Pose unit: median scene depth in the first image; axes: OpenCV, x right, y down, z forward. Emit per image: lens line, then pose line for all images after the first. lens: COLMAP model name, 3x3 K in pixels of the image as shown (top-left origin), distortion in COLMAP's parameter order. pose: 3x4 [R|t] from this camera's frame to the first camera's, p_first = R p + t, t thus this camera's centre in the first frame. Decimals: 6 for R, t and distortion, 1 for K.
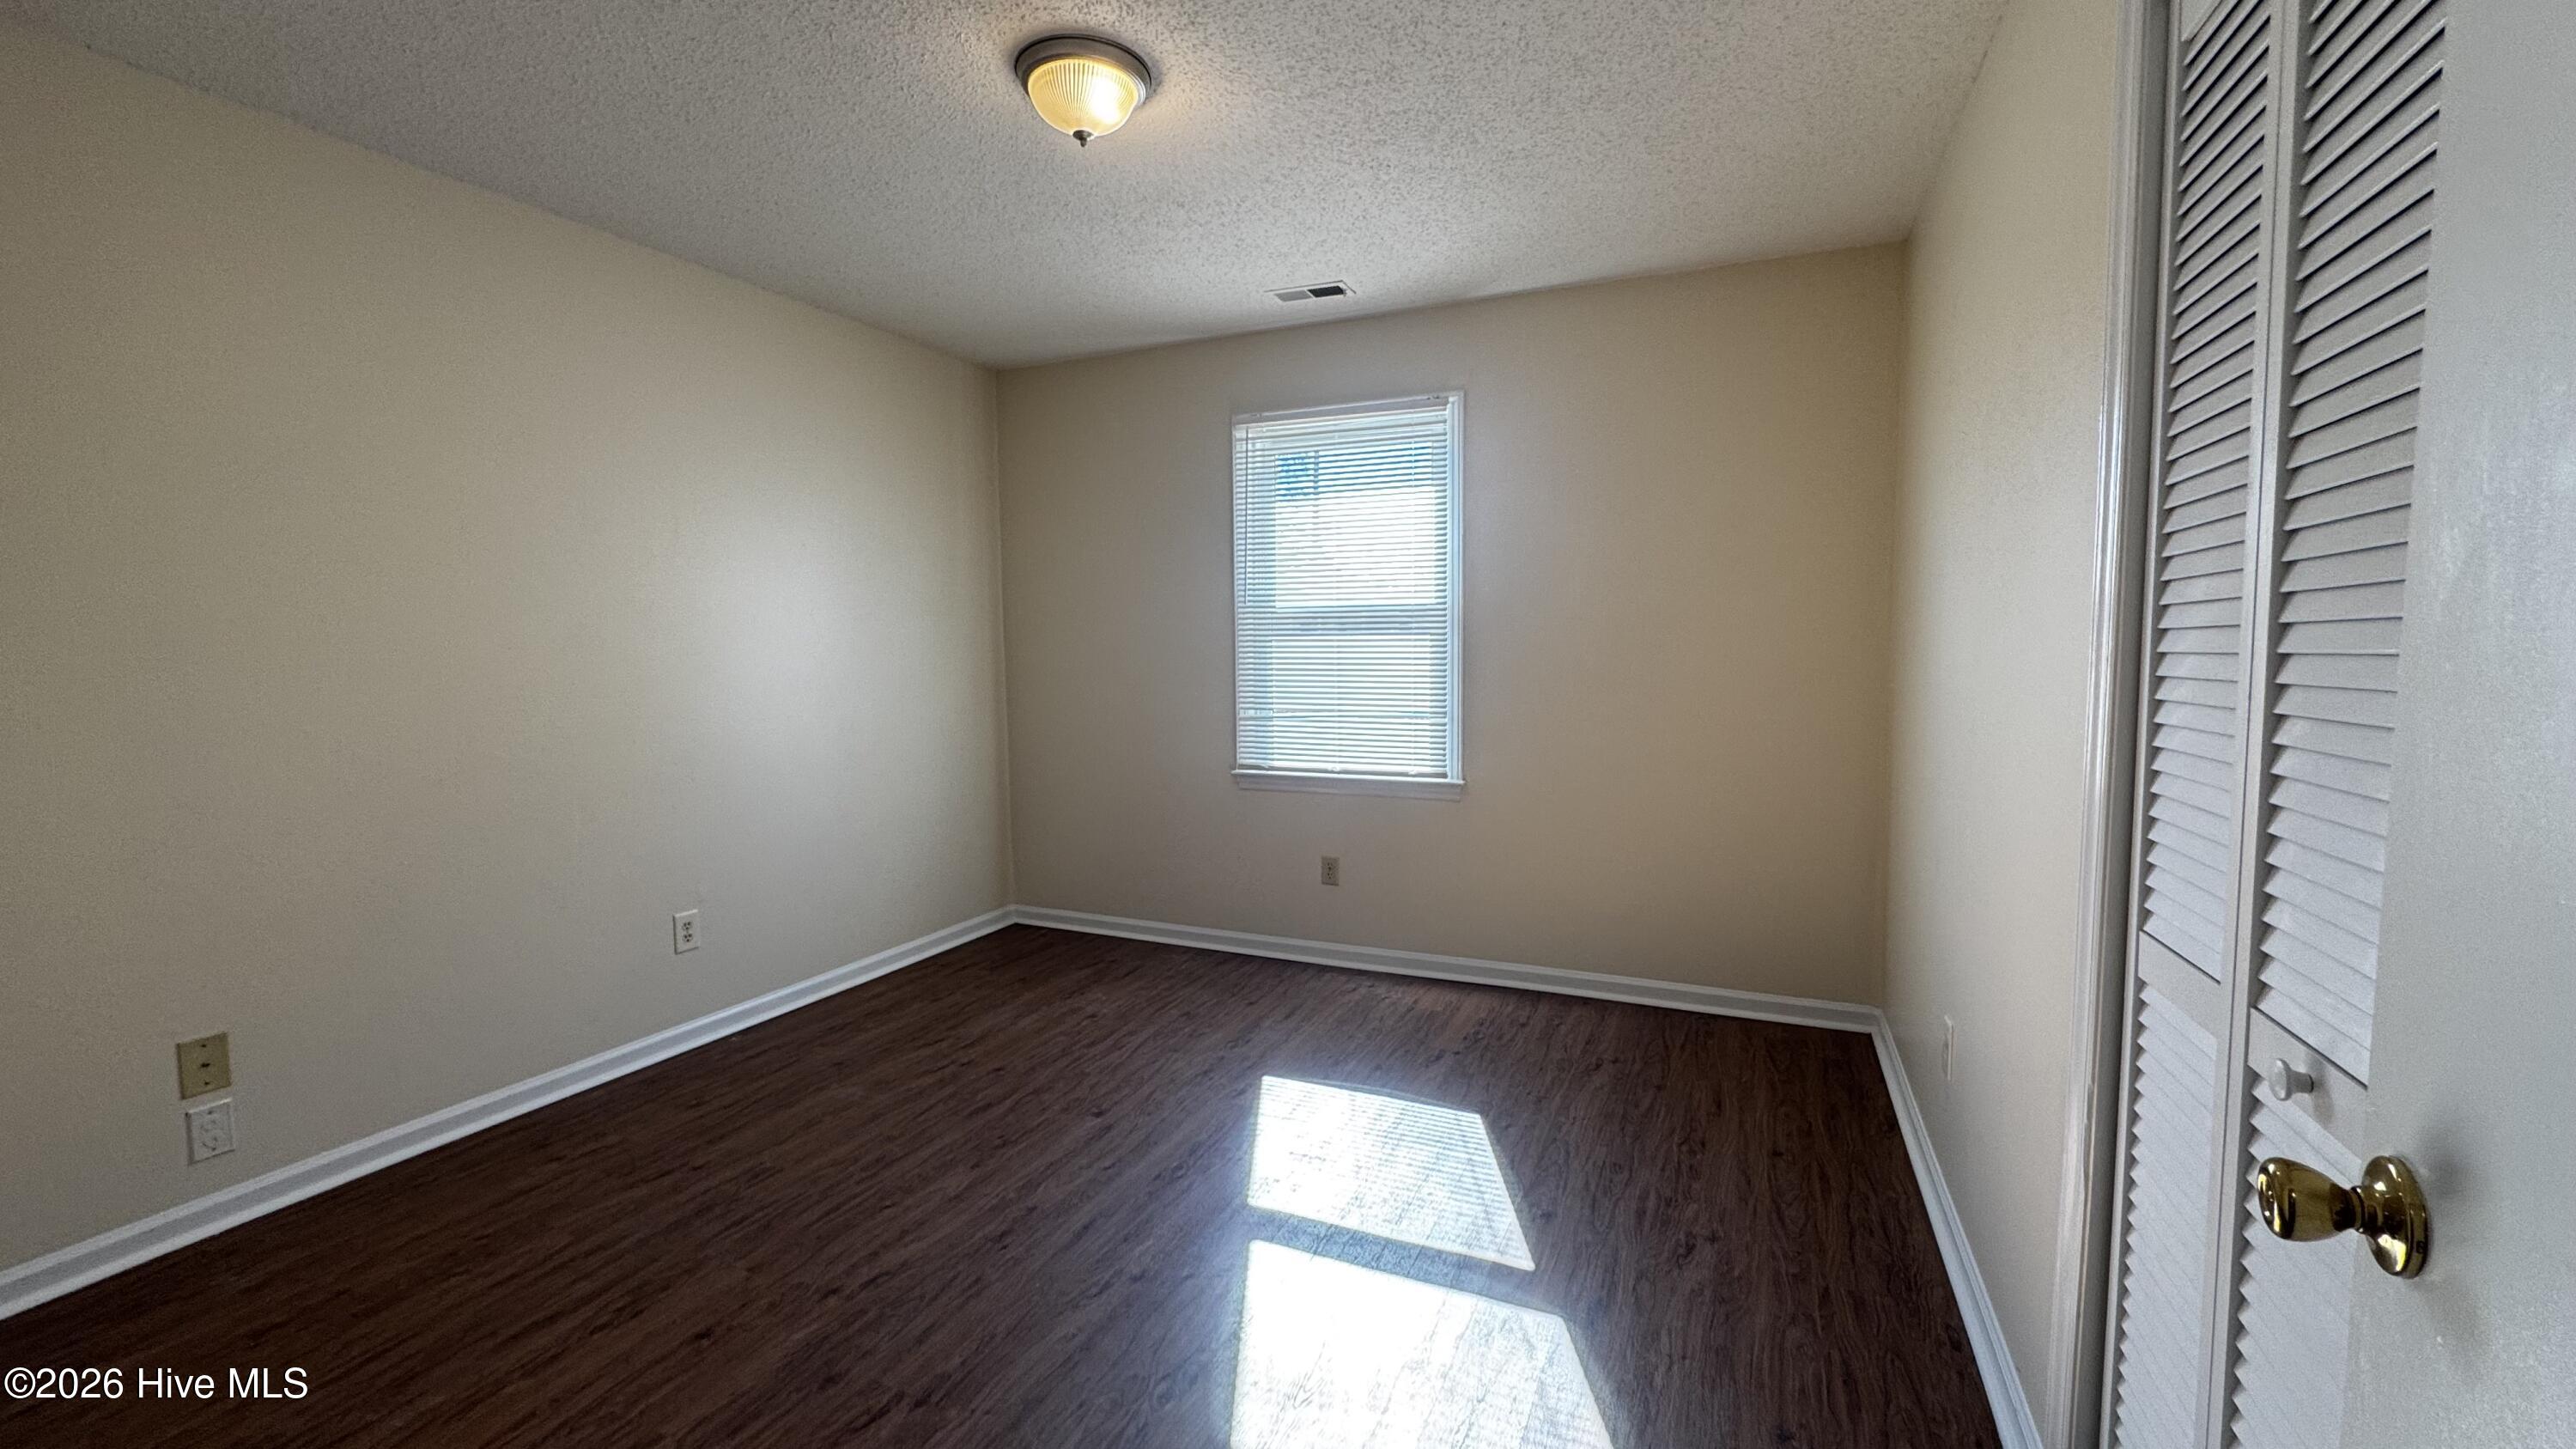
lens RADIAL K [[1029.3, 0, 1282.1], [0, 1029.3, 730.6], [0, 0, 1]] dist [-0.002938, 0.000059]
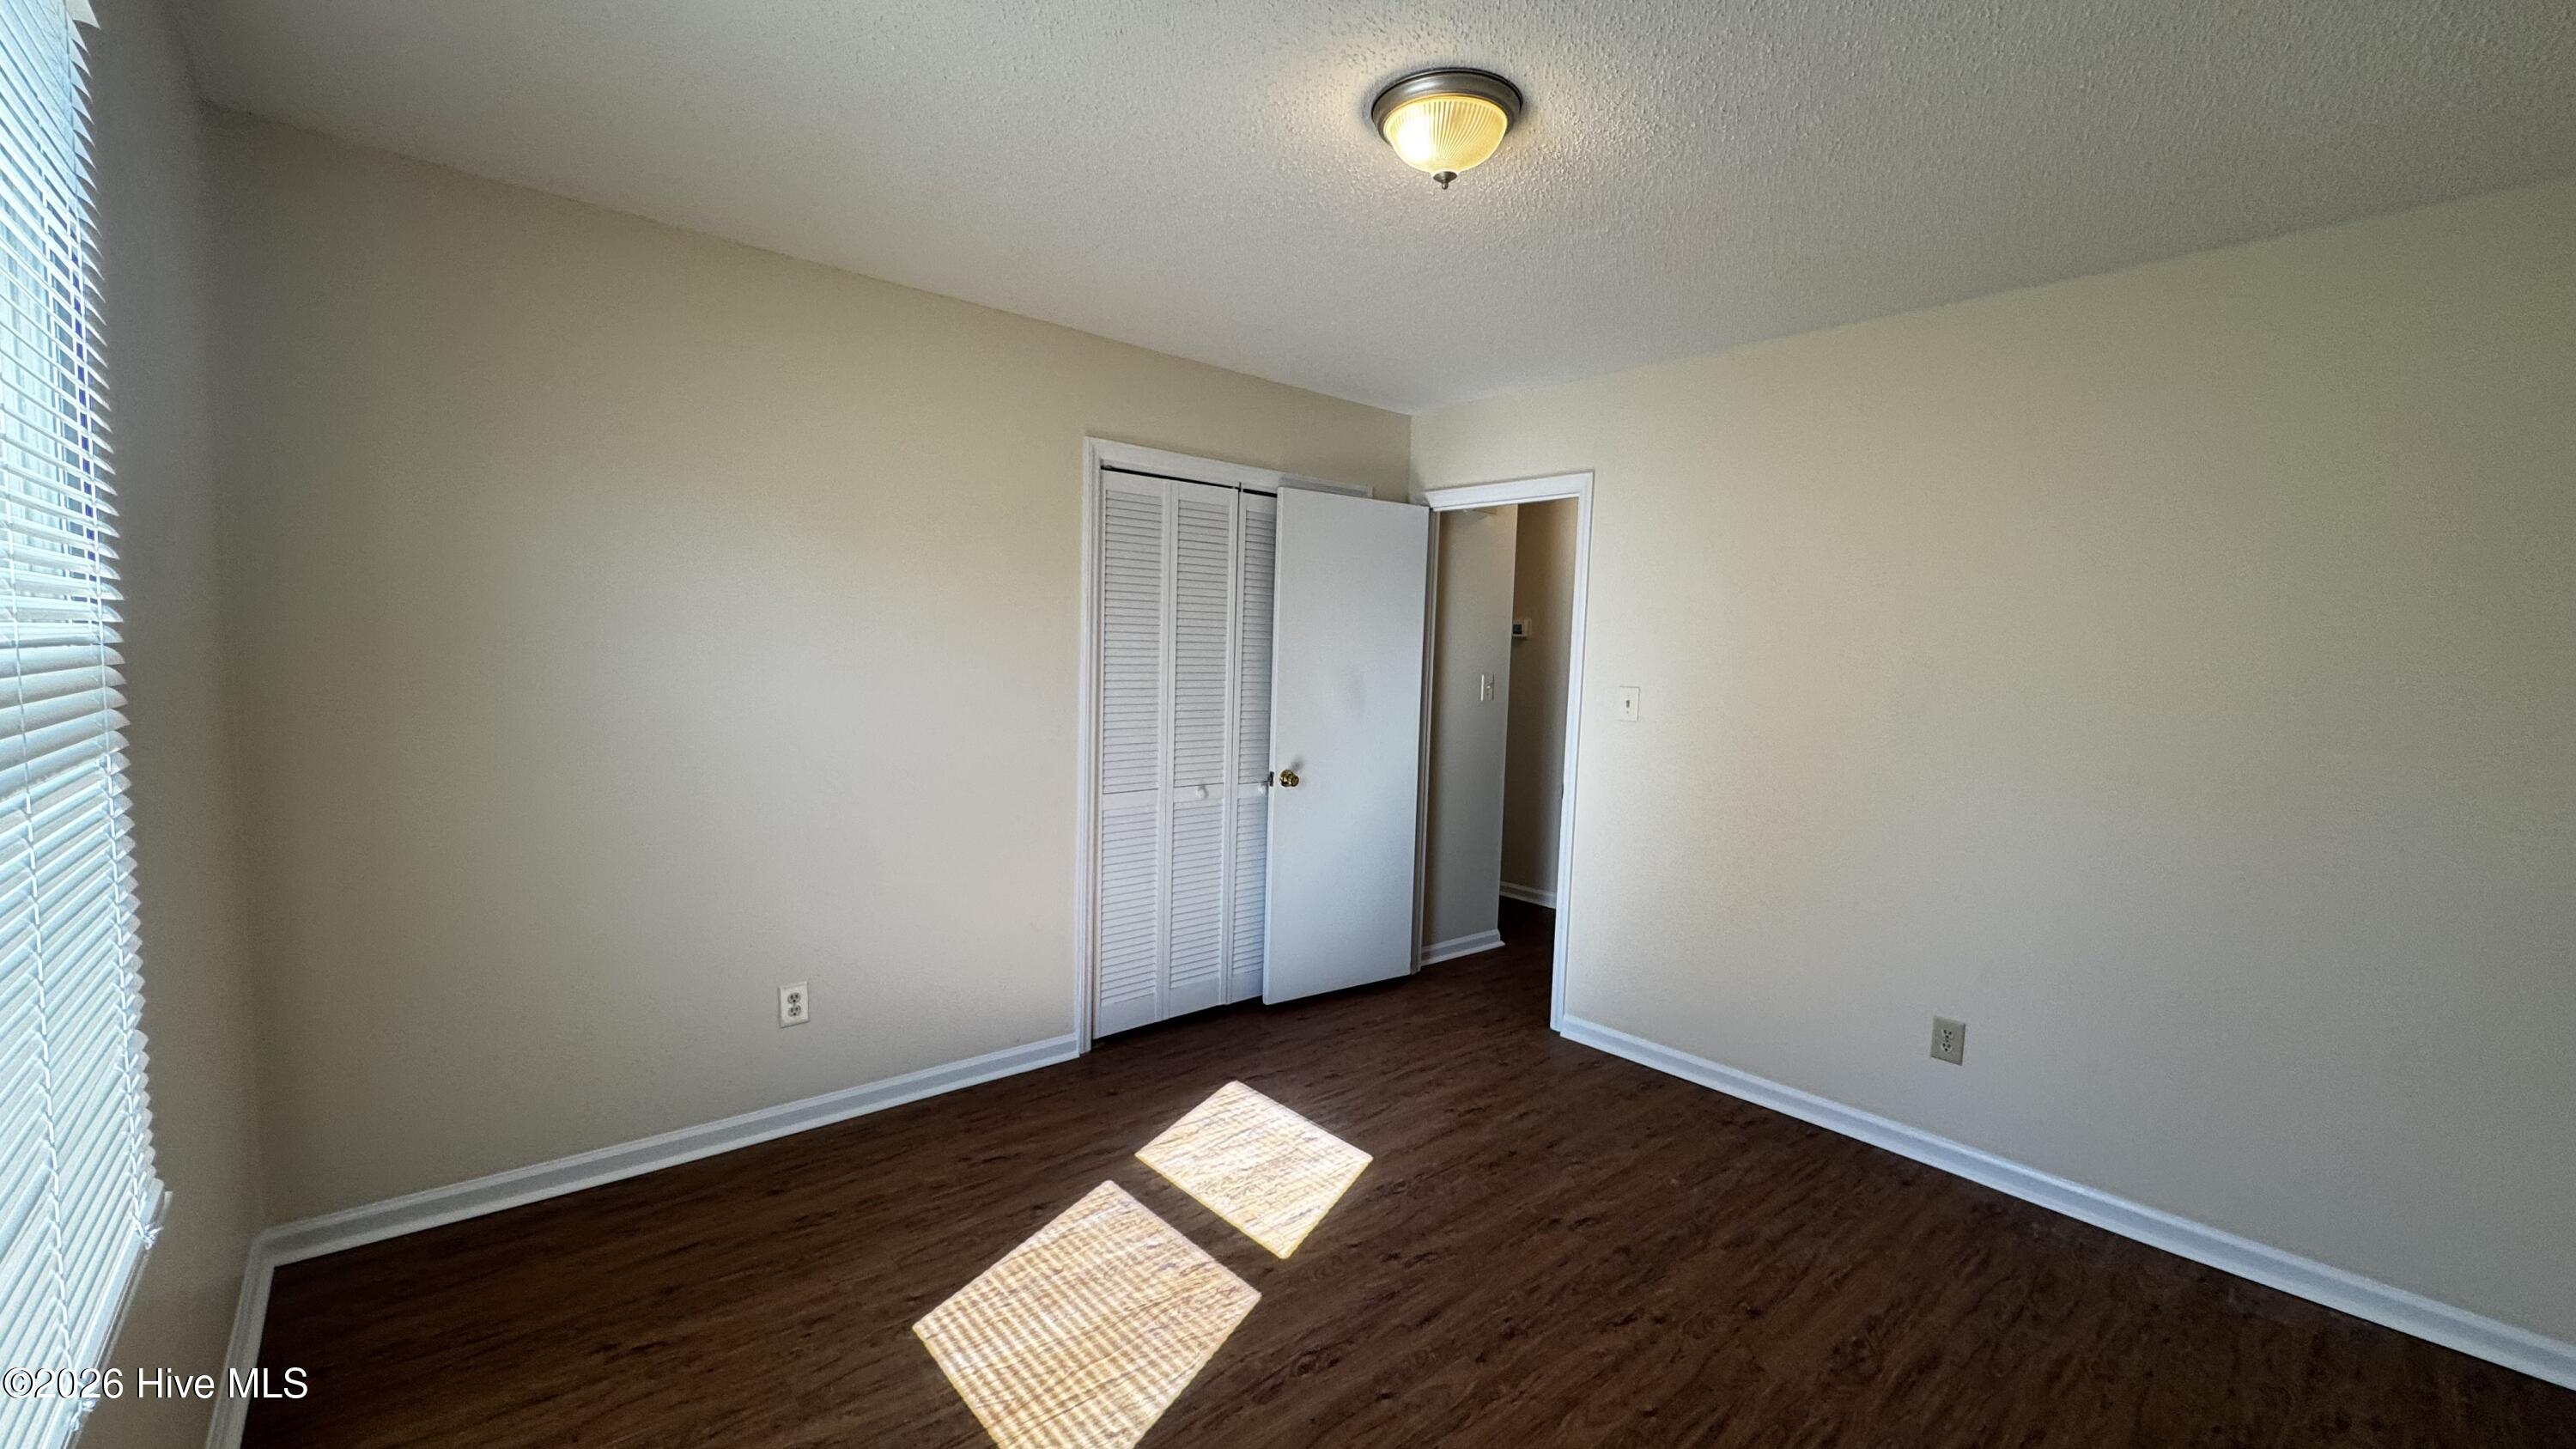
lens RADIAL K [[1029.3, 0, 1283.4], [0, 1029.3, 725.5], [0, 0, 1]] dist [-0.002938, 0.000059]
pose [[-0.906601, -0.049607, 0.419062, -0.412454], [0.013455, 0.989163, 0.146201, -0.208461], [-0.421773, 0.138185, -0.896109, 1.704511]]
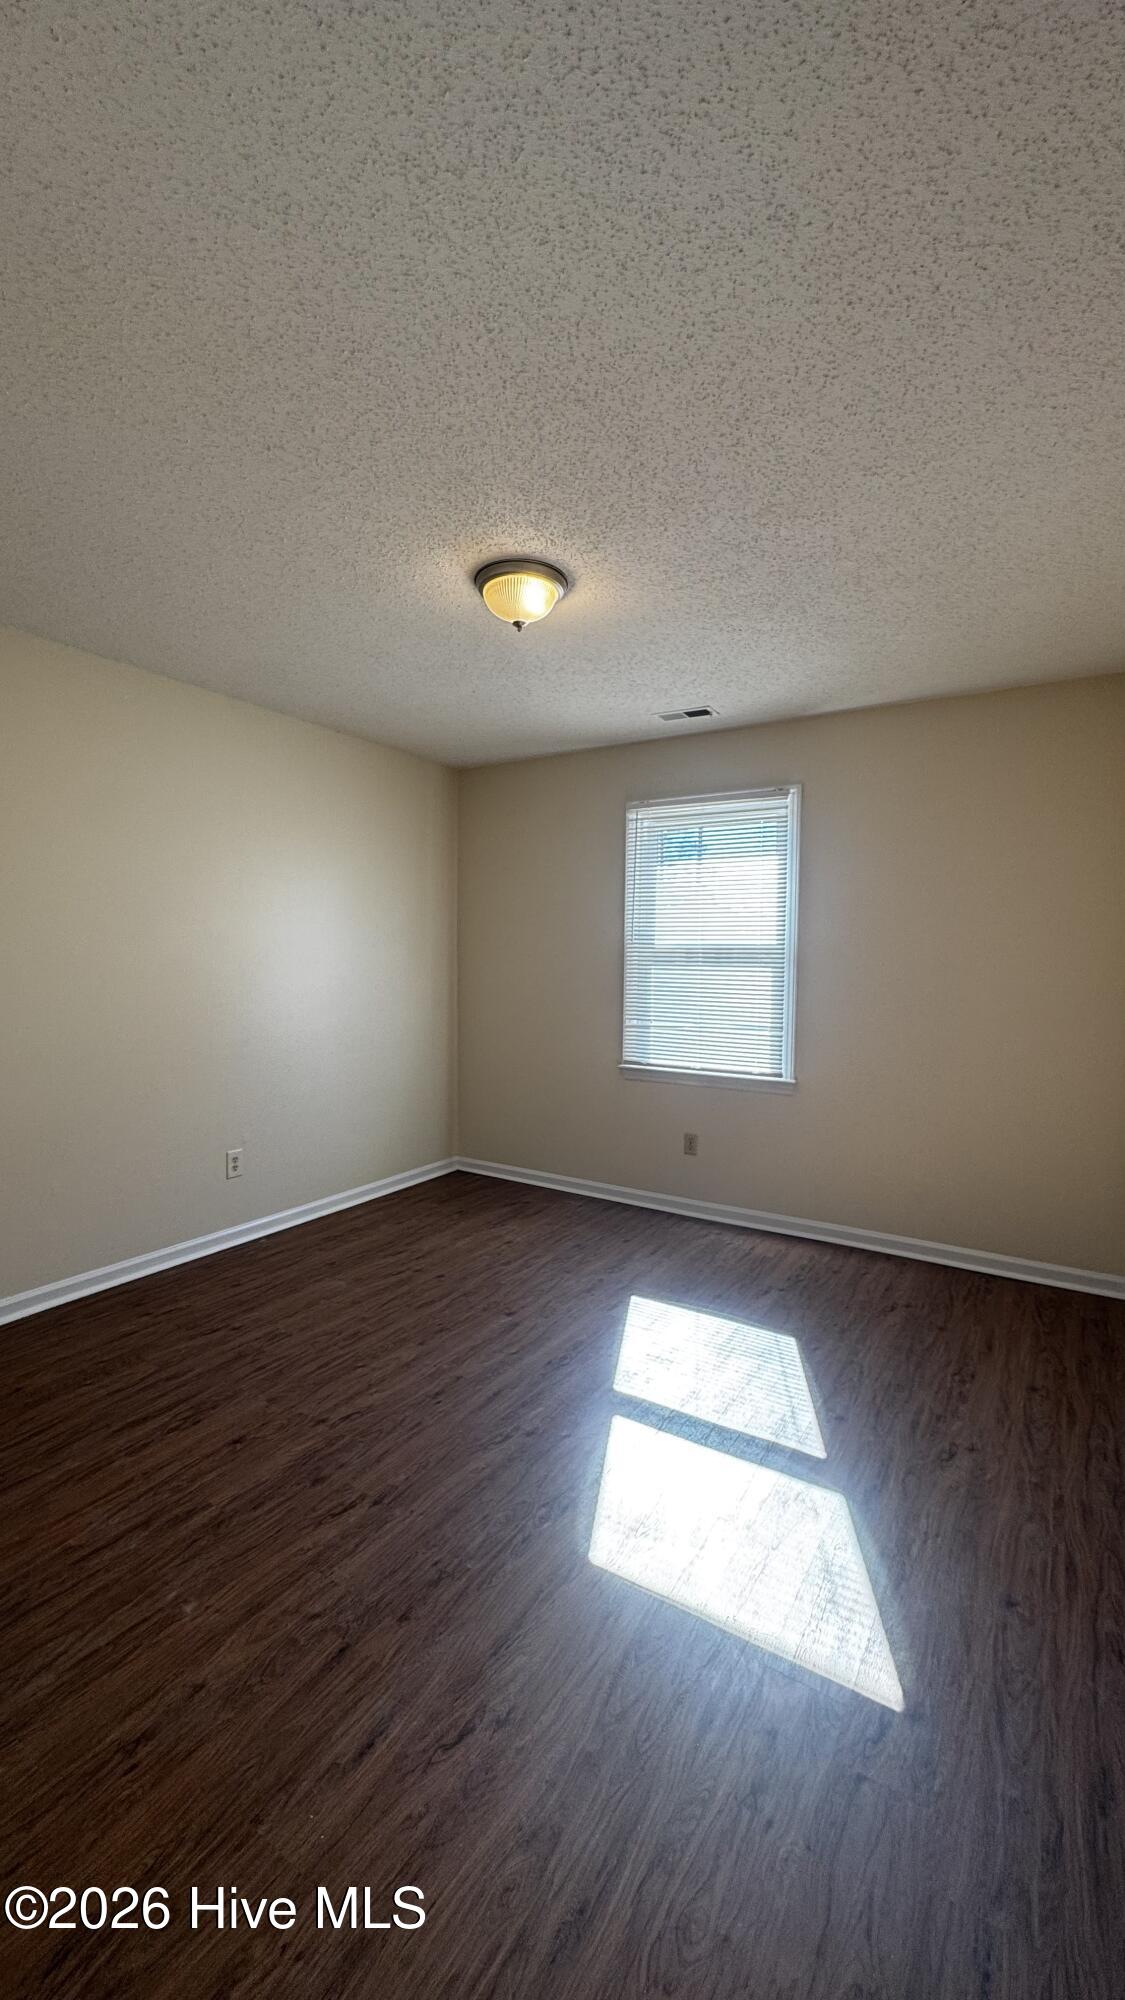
lens RADIAL K [[799.0, 0, 558.5], [0, 799.0, 1001.4], [0, 0, 1]] dist [-0.002938, 0.000059]
pose [[0.989929, 0.027684, -0.138833, 0.026720], [-0.031951, 0.999080, -0.028598, -0.019239], [0.137914, 0.032746, 0.989903, -0.070869]]
